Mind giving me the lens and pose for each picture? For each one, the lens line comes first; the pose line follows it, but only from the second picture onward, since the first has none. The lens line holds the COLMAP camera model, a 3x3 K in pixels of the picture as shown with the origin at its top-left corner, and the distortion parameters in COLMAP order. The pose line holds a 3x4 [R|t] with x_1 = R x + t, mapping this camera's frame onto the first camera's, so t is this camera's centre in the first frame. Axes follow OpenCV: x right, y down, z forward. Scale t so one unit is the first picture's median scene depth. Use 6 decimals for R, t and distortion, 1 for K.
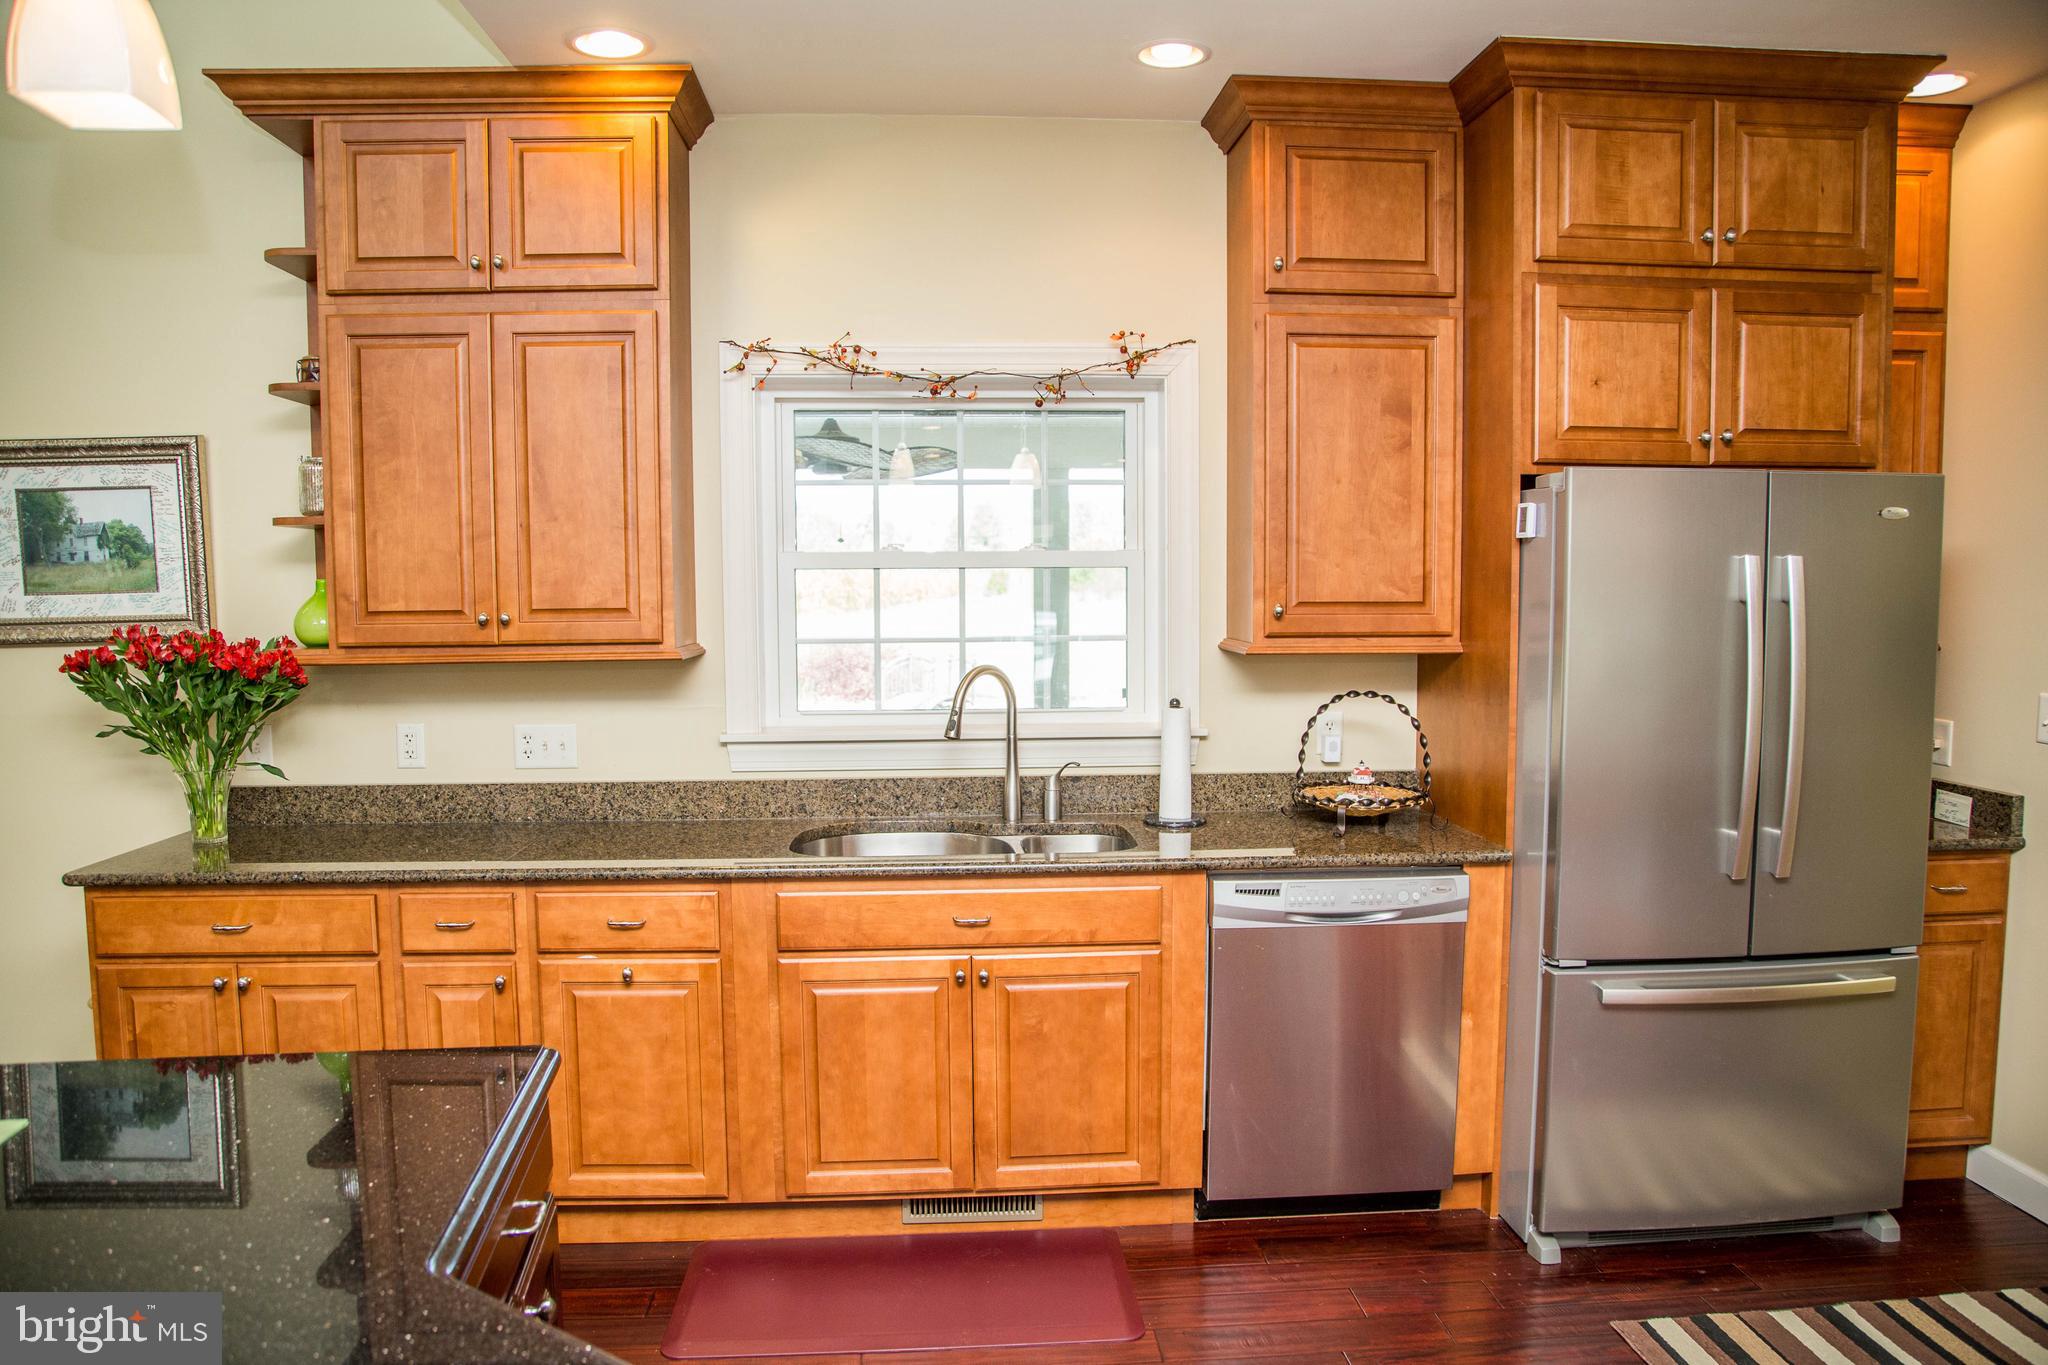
lens RADIAL K [[1426.9, 0, 1039.4], [0, 1426.9, 693.1], [0, 0, 1]] dist [-0.118300, 0.070369]
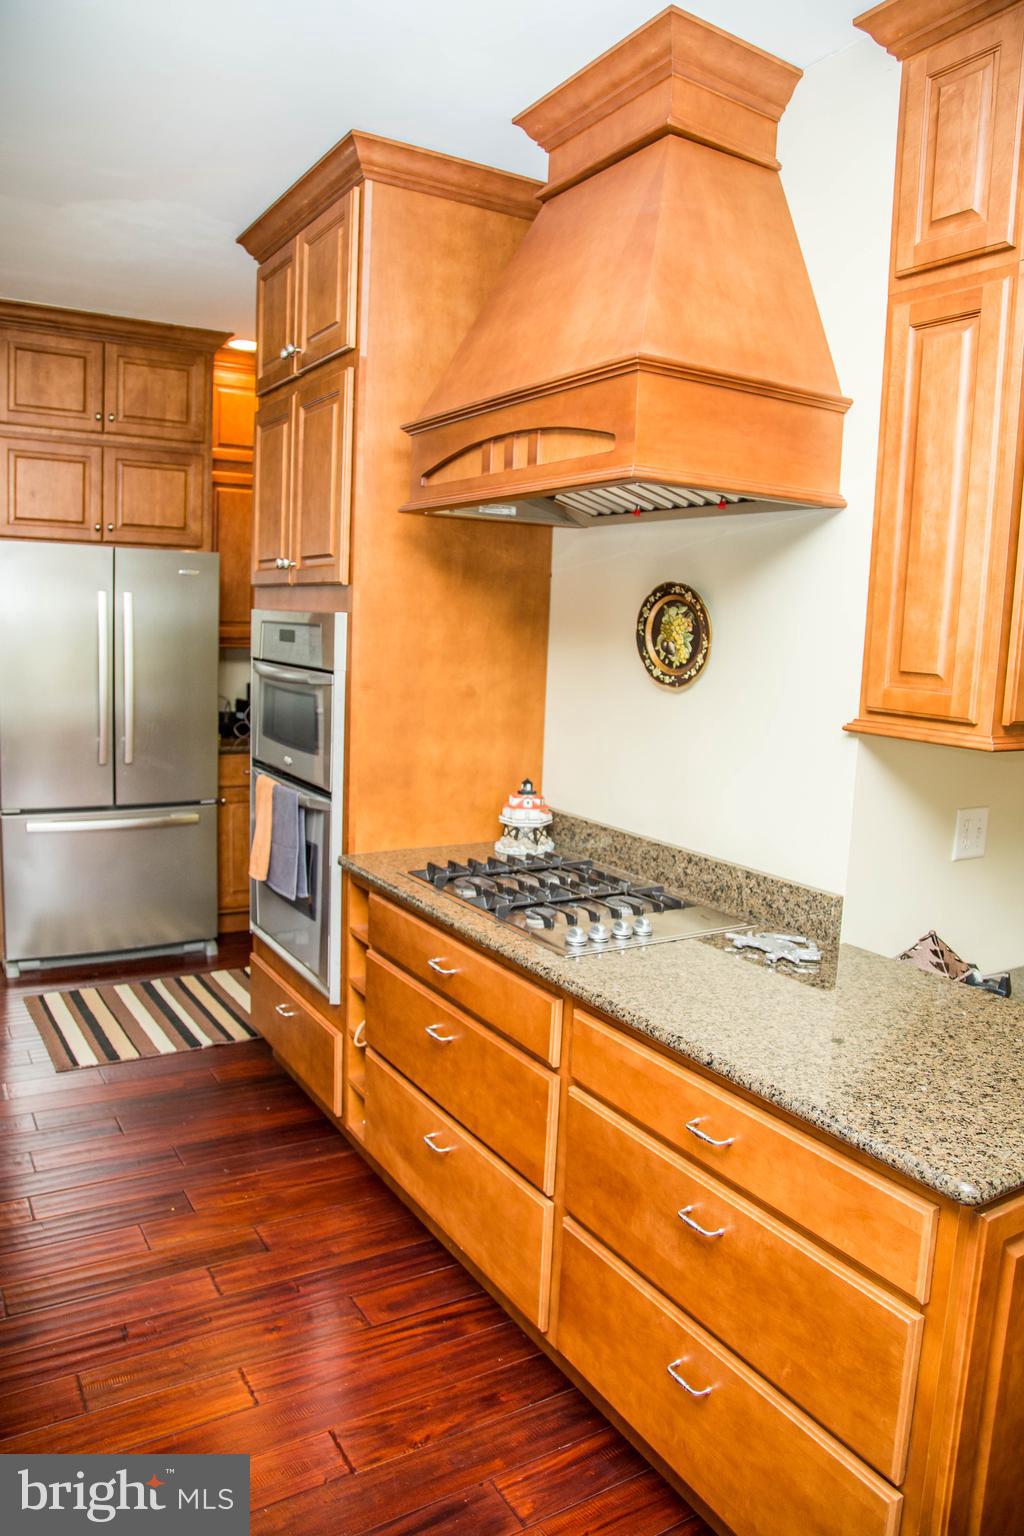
lens RADIAL K [[1070.1, 0, 510.0], [0, 1070.1, 757.9], [0, 0, 1]] dist [-0.118300, 0.070369]
pose [[0.891646, -0.017883, 0.452379, 0.325439], [-0.008520, 0.998380, 0.056261, 0.037521], [-0.452652, -0.054020, 0.890049, -0.486965]]
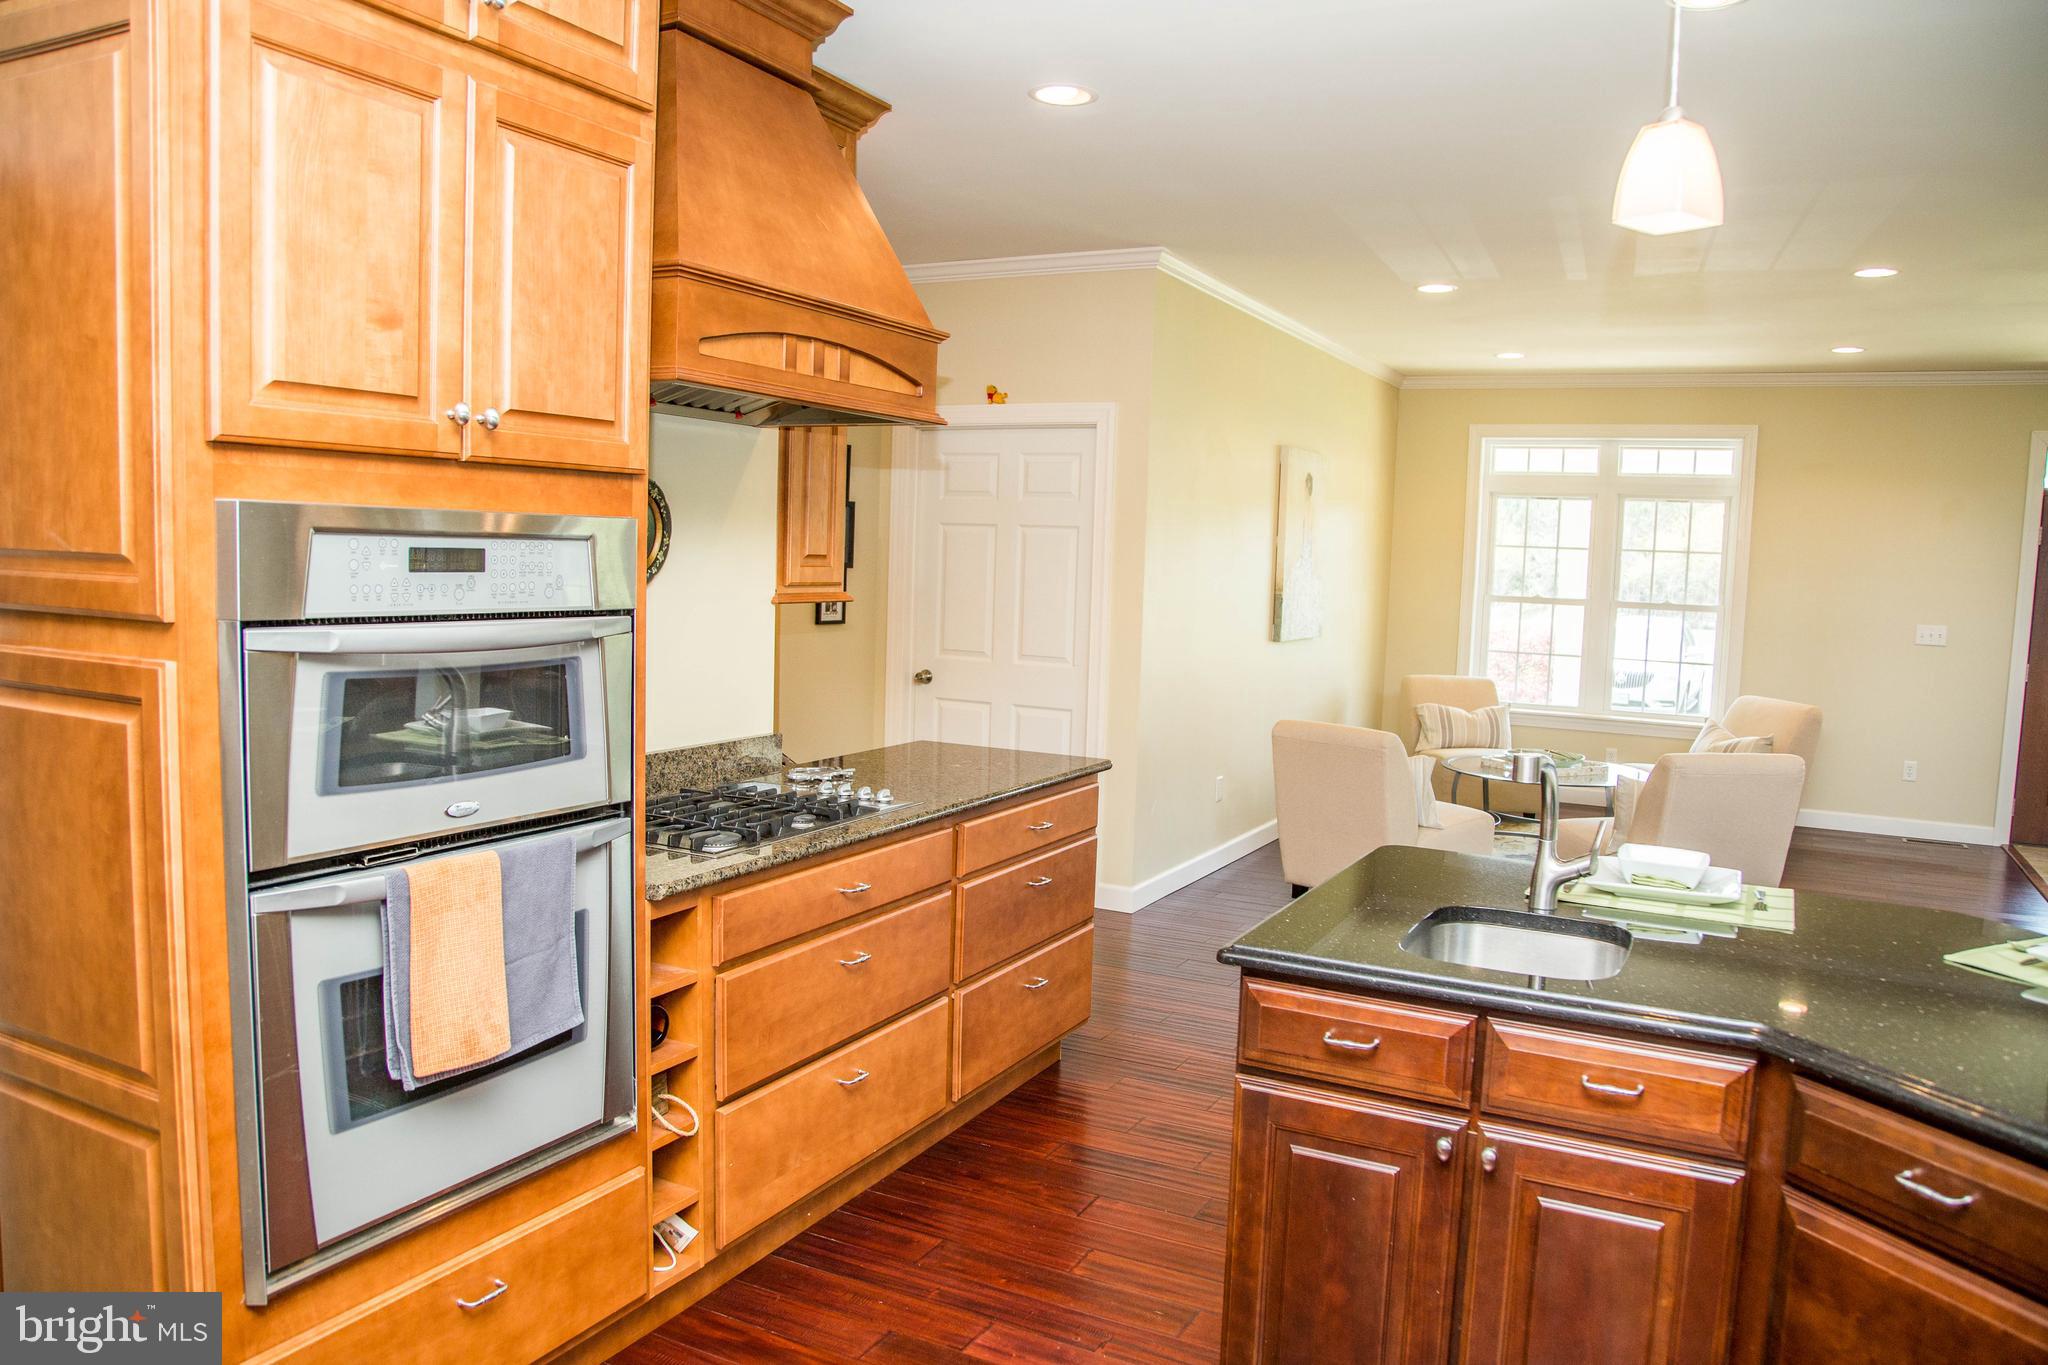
lens RADIAL K [[1426.9, 0, 1039.4], [0, 1426.9, 693.1], [0, 0, 1]] dist [-0.118300, 0.070369]
pose [[-0.848804, -0.074414, 0.523444, 0.030109], [0.014609, 0.986366, 0.163914, -0.056671], [-0.528505, 0.146778, -0.836145, 0.853752]]
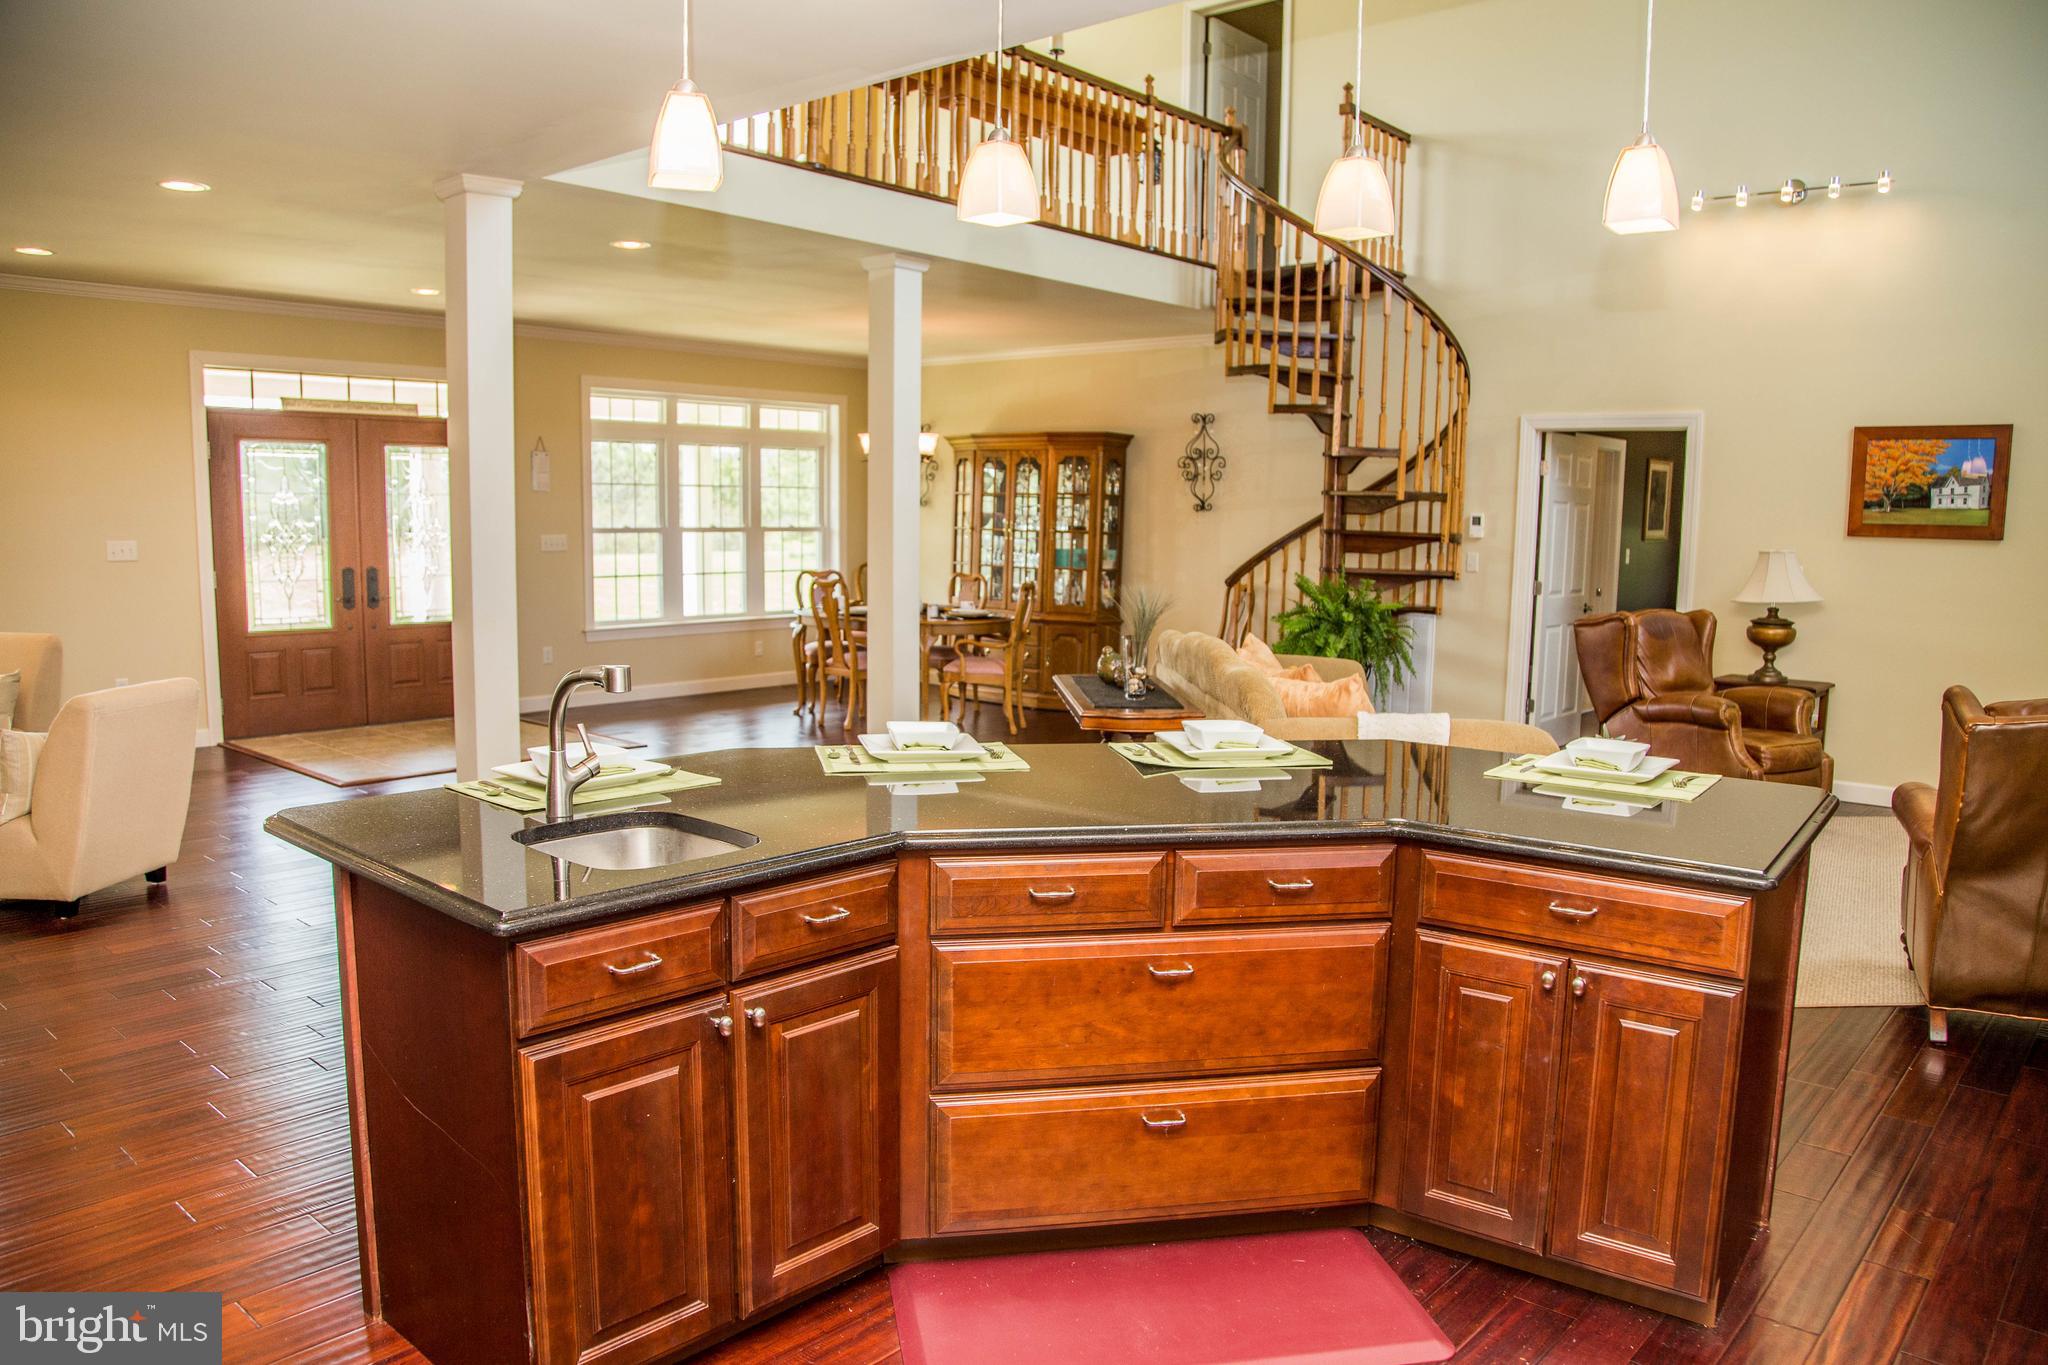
lens RADIAL K [[1426.9, 0, 1039.4], [0, 1426.9, 693.1], [0, 0, 1]] dist [-0.118300, 0.070369]
pose [[-0.715278, 0.083363, -0.693850, 0.525361], [-0.066700, 0.980183, 0.186525, -0.048508], [0.695650, 0.179698, -0.695543, 0.823372]]
